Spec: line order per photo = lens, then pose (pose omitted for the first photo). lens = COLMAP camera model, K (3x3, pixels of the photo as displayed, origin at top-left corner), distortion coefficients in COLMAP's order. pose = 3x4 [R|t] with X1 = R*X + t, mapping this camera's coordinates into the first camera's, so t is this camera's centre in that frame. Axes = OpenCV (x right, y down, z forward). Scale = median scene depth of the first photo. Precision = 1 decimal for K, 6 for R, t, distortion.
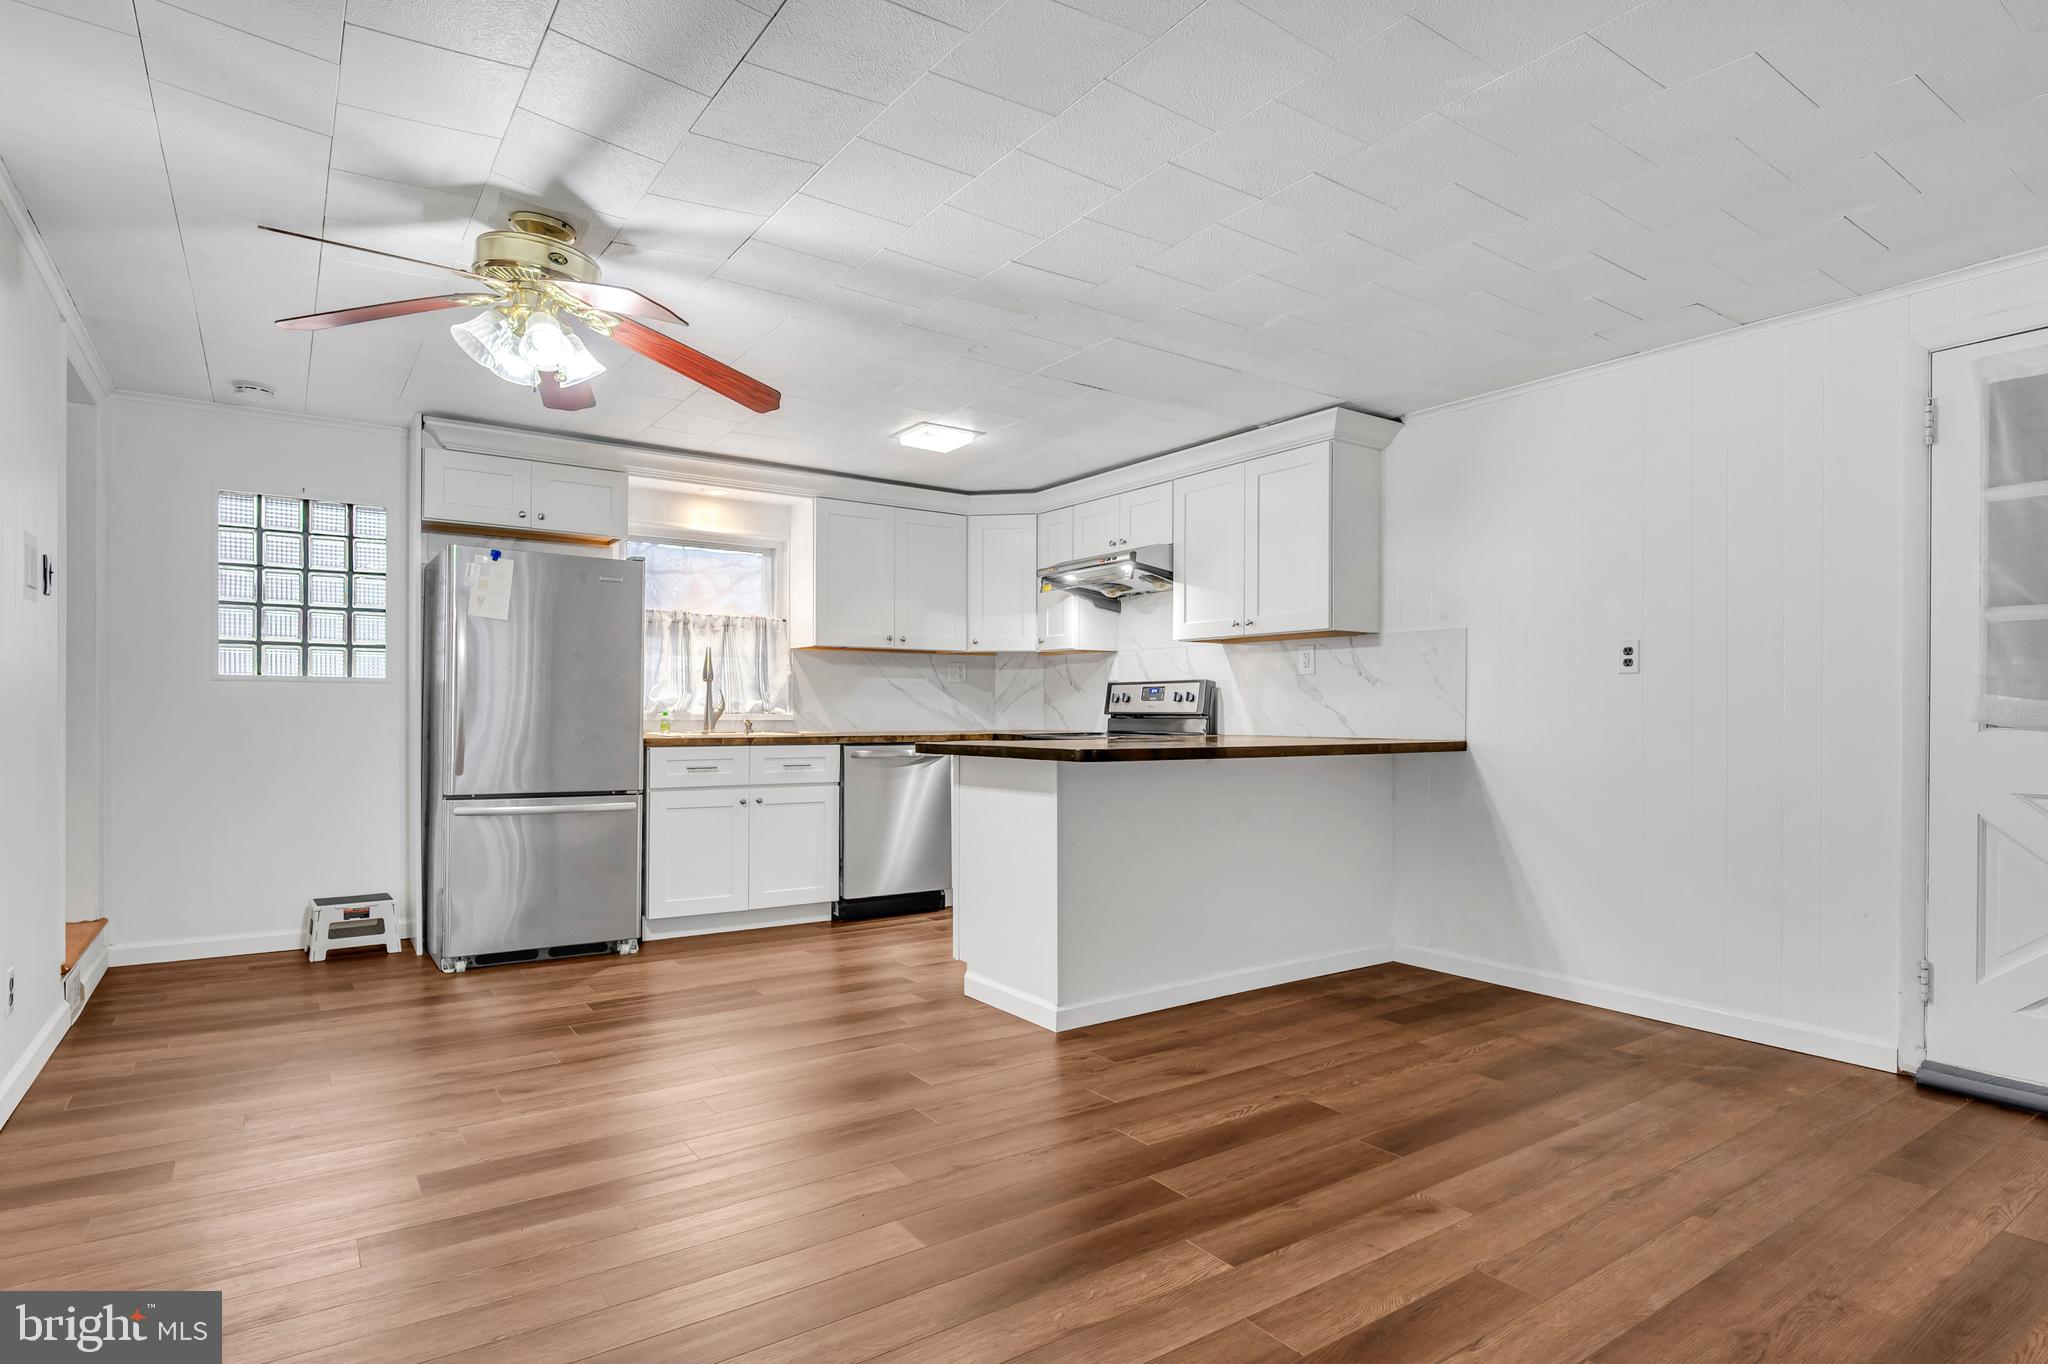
lens RADIAL K [[1075.7, 0, 1026.7], [0, 1075.7, 719.8], [0, 0, 1]] dist [-0.004992, 0.000072]
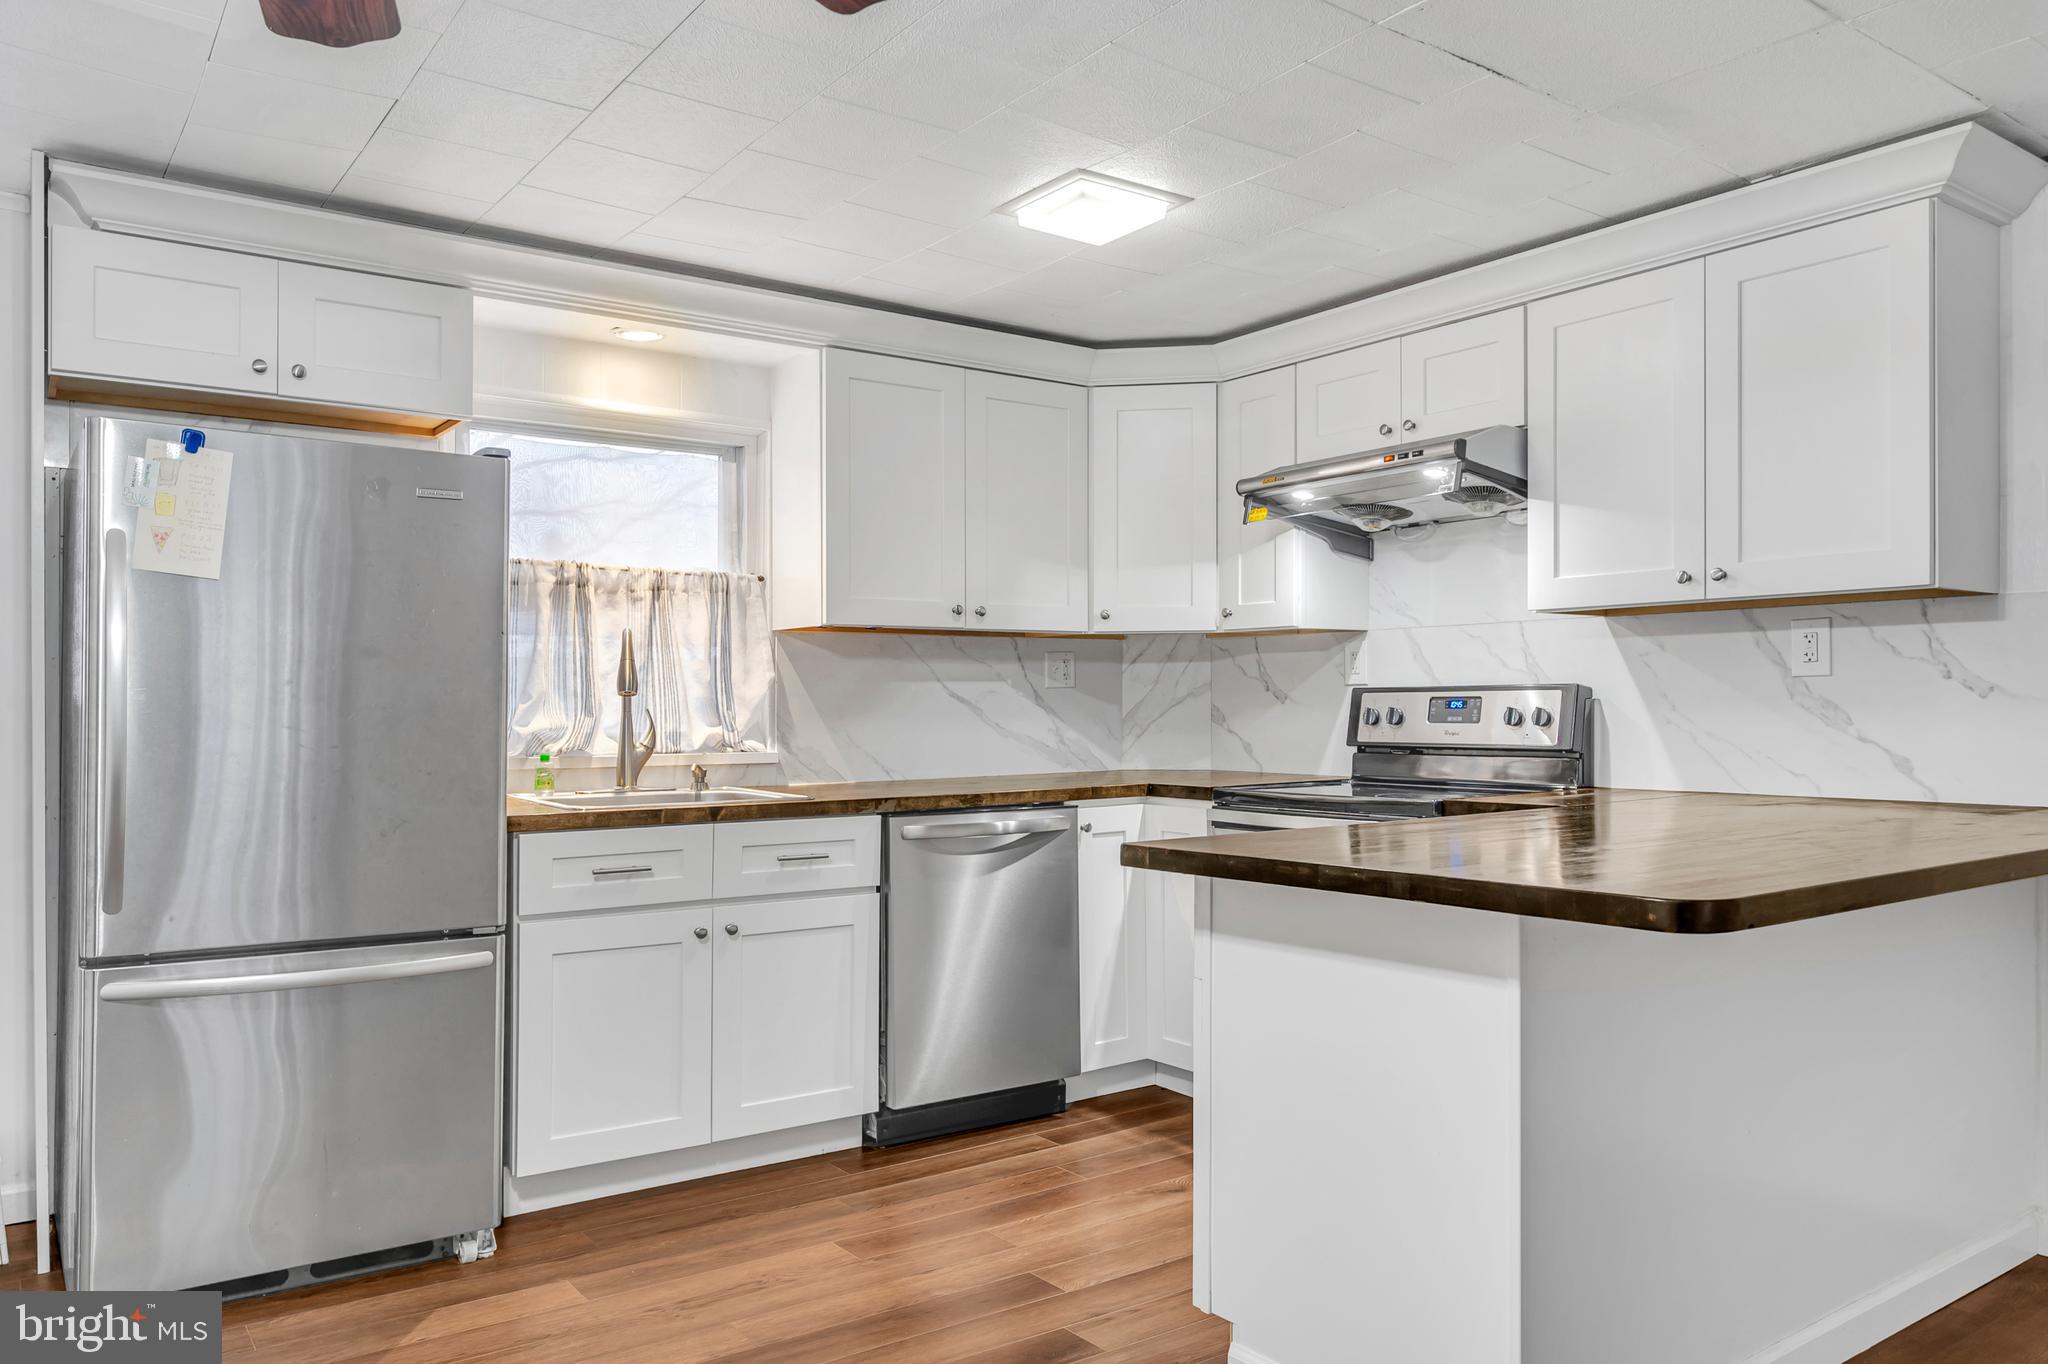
lens RADIAL K [[1469.4, 0, 1031.9], [0, 1469.4, 689.4], [0, 0, 1]] dist [0.004069, -0.012174]
pose [[0.999815, -0.008451, 0.017254, -0.112684], [0.008775, 0.999784, -0.018827, -0.023574], [-0.017091, 0.018975, 0.999674, 0.284778]]
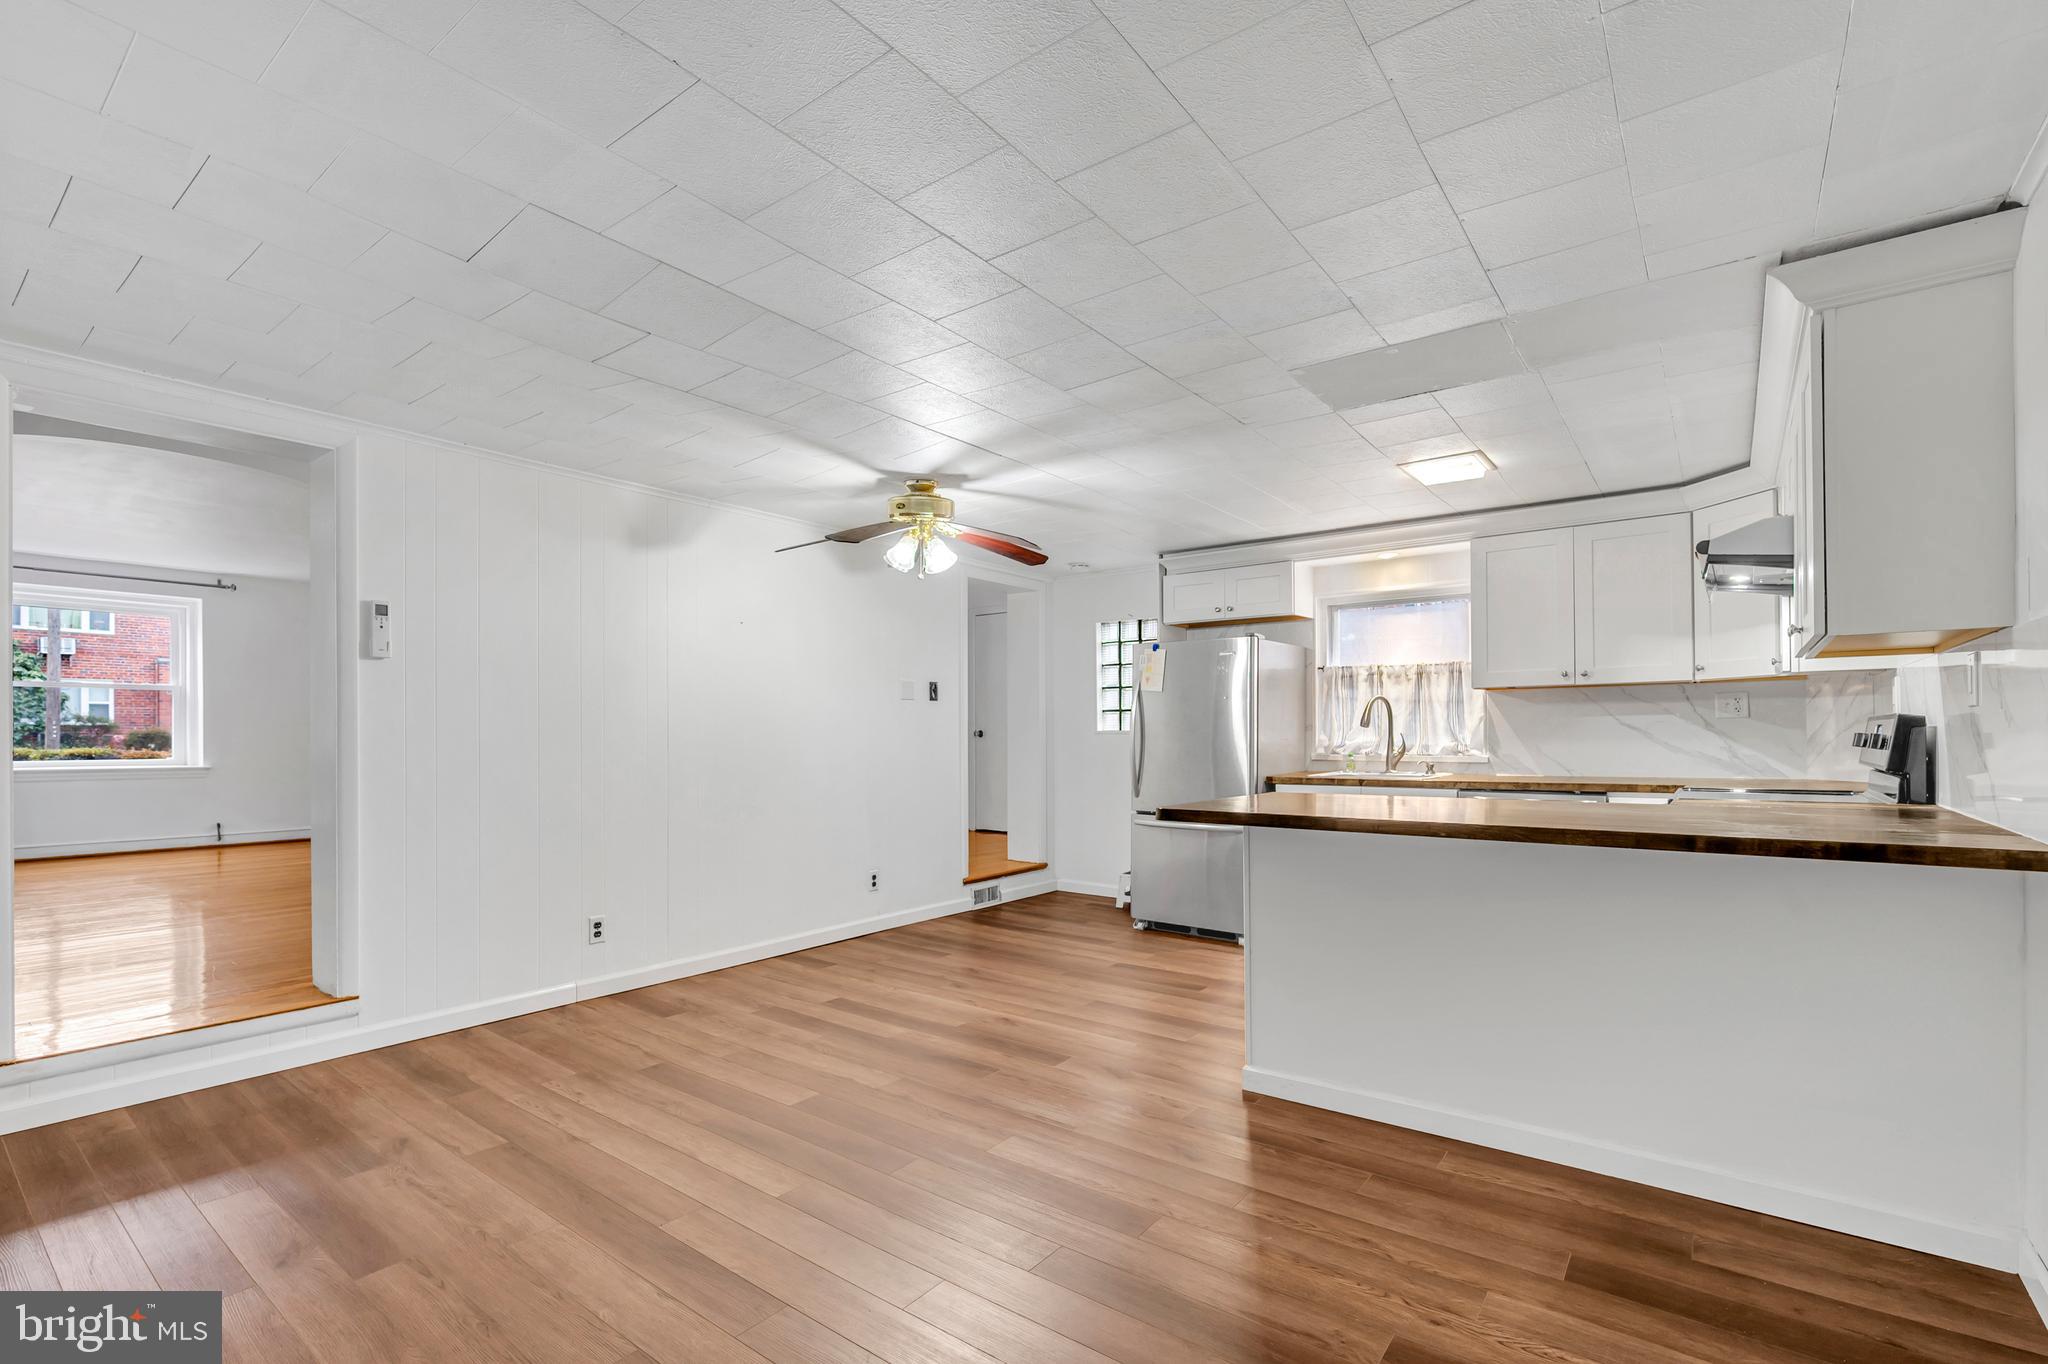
lens RADIAL K [[935.6, 0, 1004.3], [0, 935.6, 721.1], [0, 0, 1]] dist [-0.003907, 0.000118]
pose [[0.291300, -0.019820, -0.956426, 0.527909], [-0.000817, 0.999780, -0.020967, -0.021250], [0.956631, 0.006889, 0.291220, 0.353082]]
